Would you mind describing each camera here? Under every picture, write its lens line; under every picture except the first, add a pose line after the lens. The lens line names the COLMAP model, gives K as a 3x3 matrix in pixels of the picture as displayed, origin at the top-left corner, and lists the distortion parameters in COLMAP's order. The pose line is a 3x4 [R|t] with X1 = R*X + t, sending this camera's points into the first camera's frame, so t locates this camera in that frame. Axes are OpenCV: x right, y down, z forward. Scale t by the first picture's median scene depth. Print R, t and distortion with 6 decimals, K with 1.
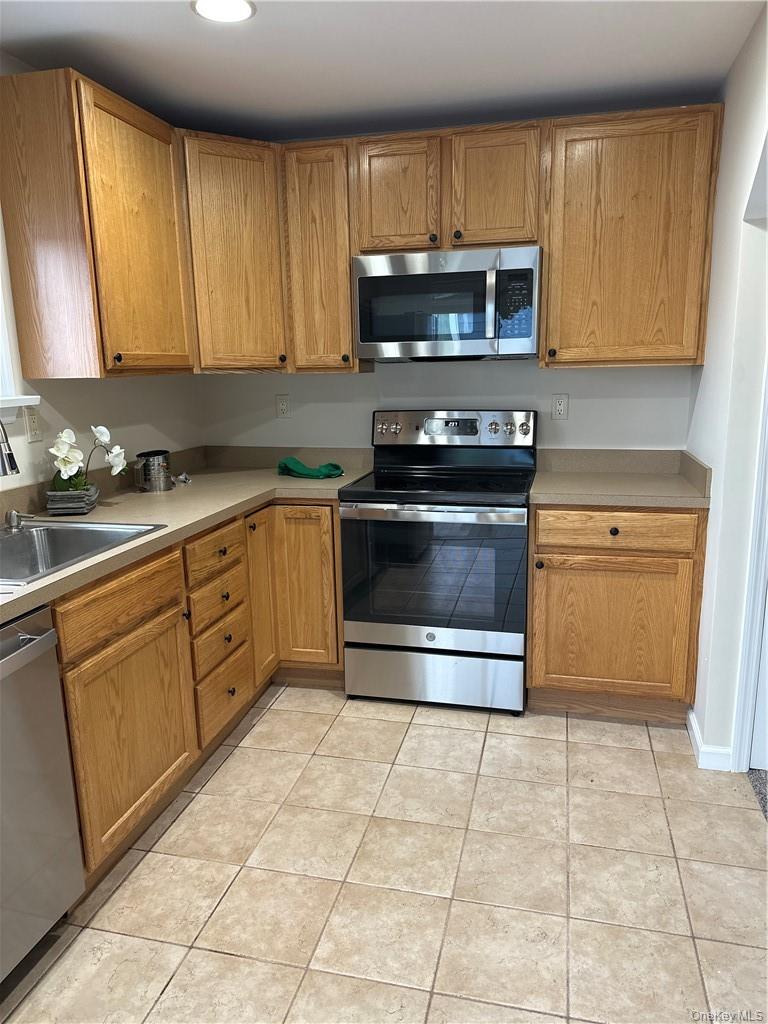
lens RADIAL K [[715.9, 0, 391.2], [0, 715.9, 522.6], [0, 0, 1]] dist [0.107815, -0.179838]
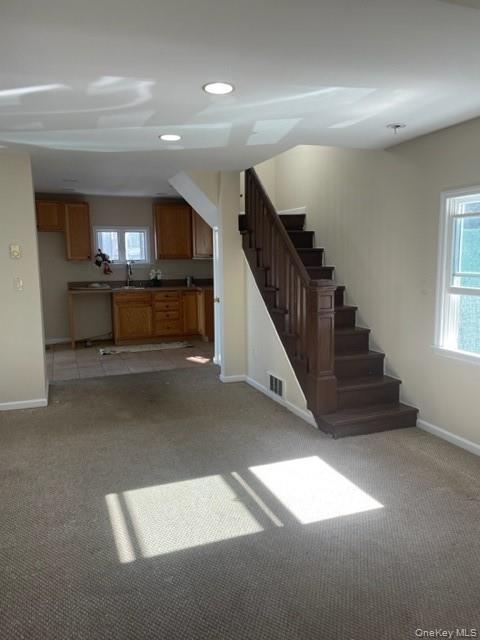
lens RADIAL K [[482.4, 0, 240.0], [0, 482.4, 320.0], [0, 0, 1]] dist [0.095898, -0.129522]
pose [[0.549266, 0.129456, -0.825559, 2.628952], [-0.180451, 0.982993, 0.034084, -0.002019], [0.815931, 0.130252, 0.563285, -0.368460]]
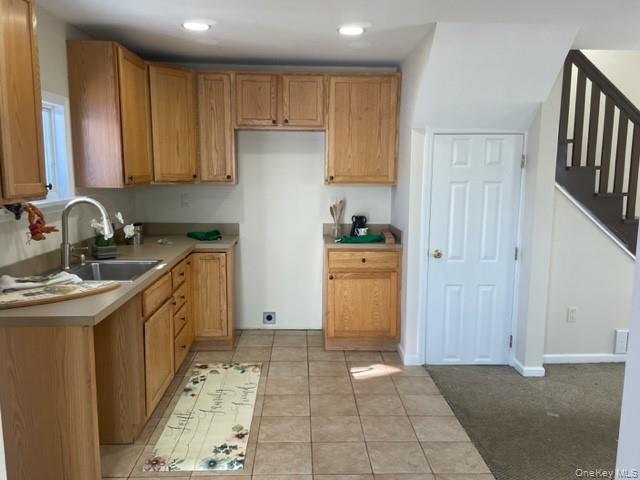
lens RADIAL K [[517.8, 0, 320.8], [0, 517.8, 243.2], [0, 0, 1]] dist [0.045027, -0.003691]
pose [[0.962846, -0.014179, 0.269678, -0.248471], [0.033139, 0.997277, -0.065884, 0.062083], [-0.268010, 0.072373, 0.960694, -0.491073]]
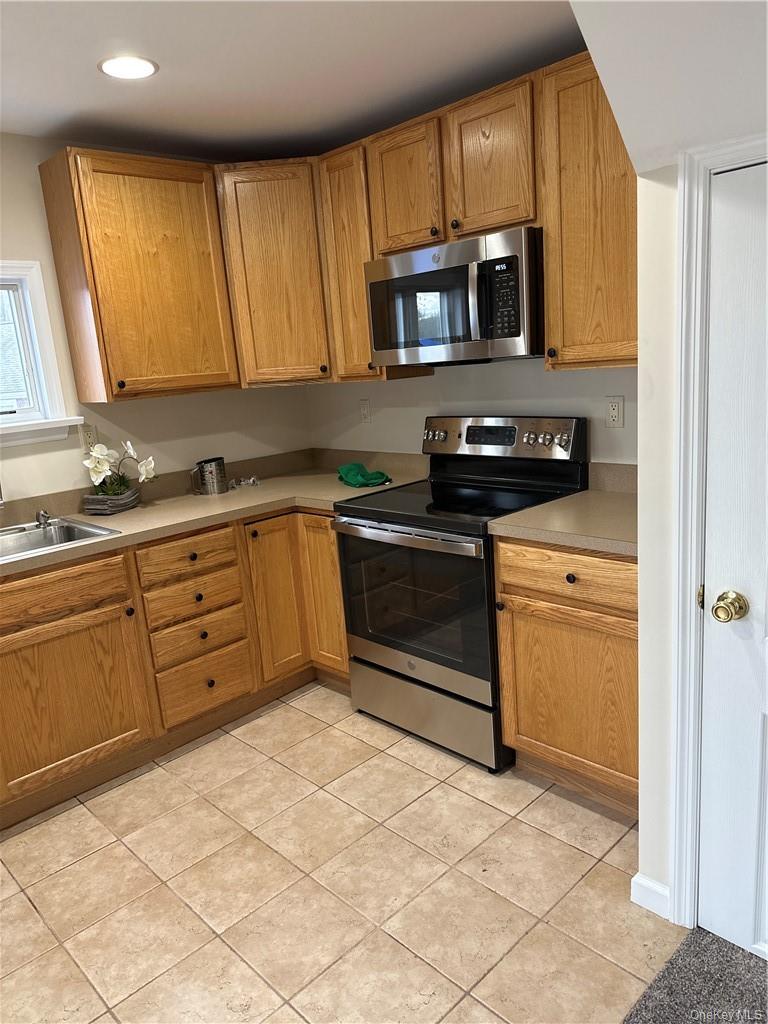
lens RADIAL K [[715.5, 0, 383.0], [0, 715.5, 520.8], [0, 0, 1]] dist [0.088964, -0.147627]
pose [[0.841858, 0.073443, -0.534678, 0.588010], [-0.053950, 0.997187, 0.052027, -0.086816], [0.536996, -0.014954, 0.843453, 0.226778]]
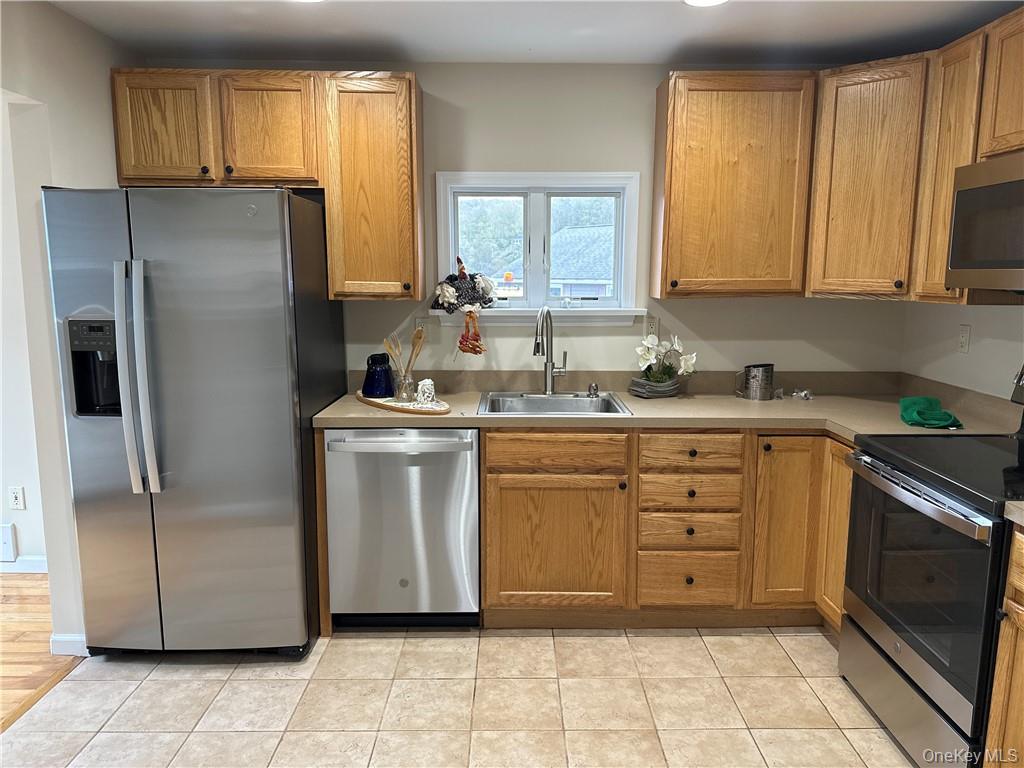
lens RADIAL K [[715.9, 0, 517.0], [0, 715.9, 382.7], [0, 0, 1]] dist [0.107815, -0.179838]
pose [[0.237024, 0.163399, -0.957664, 0.760193], [-0.216922, 0.969769, 0.111776, -0.132451], [0.946977, 0.181245, 0.265303, 0.411371]]
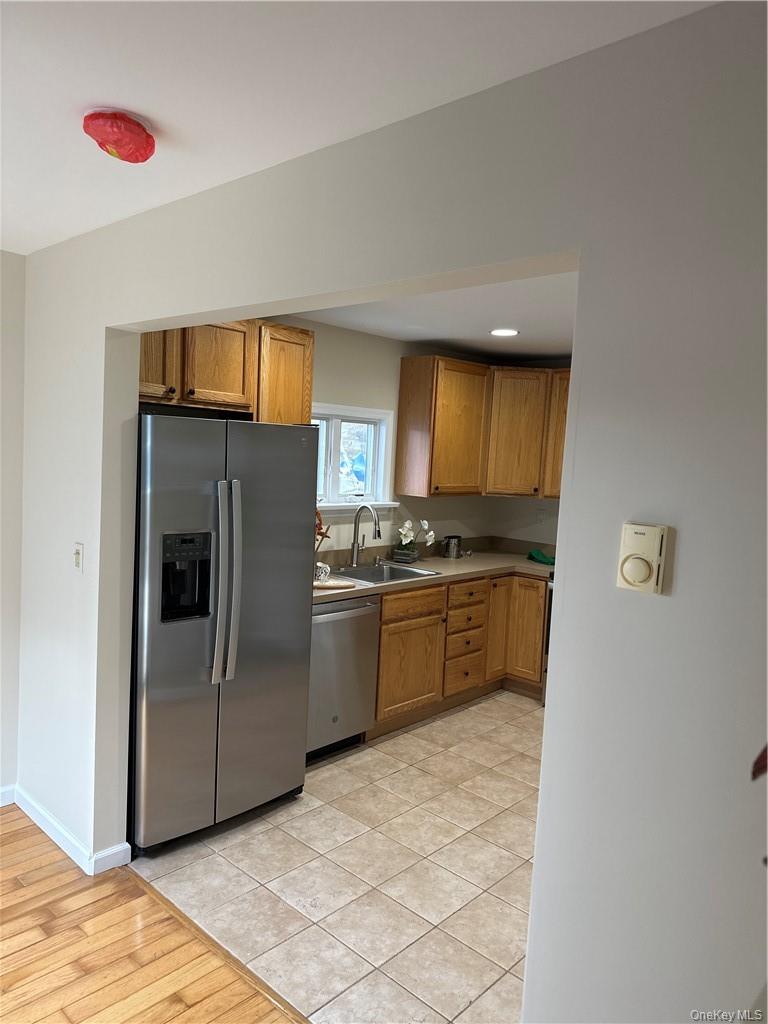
lens RADIAL K [[711.4, 0, 384.4], [0, 711.4, 521.4], [0, 0, 1]] dist [0.170717, -0.368108]
pose [[0.865219, 0.110710, -0.489018, 0.444531], [-0.170782, 0.982069, -0.079831, 0.041868], [0.471412, 0.152587, 0.868613, -0.718320]]
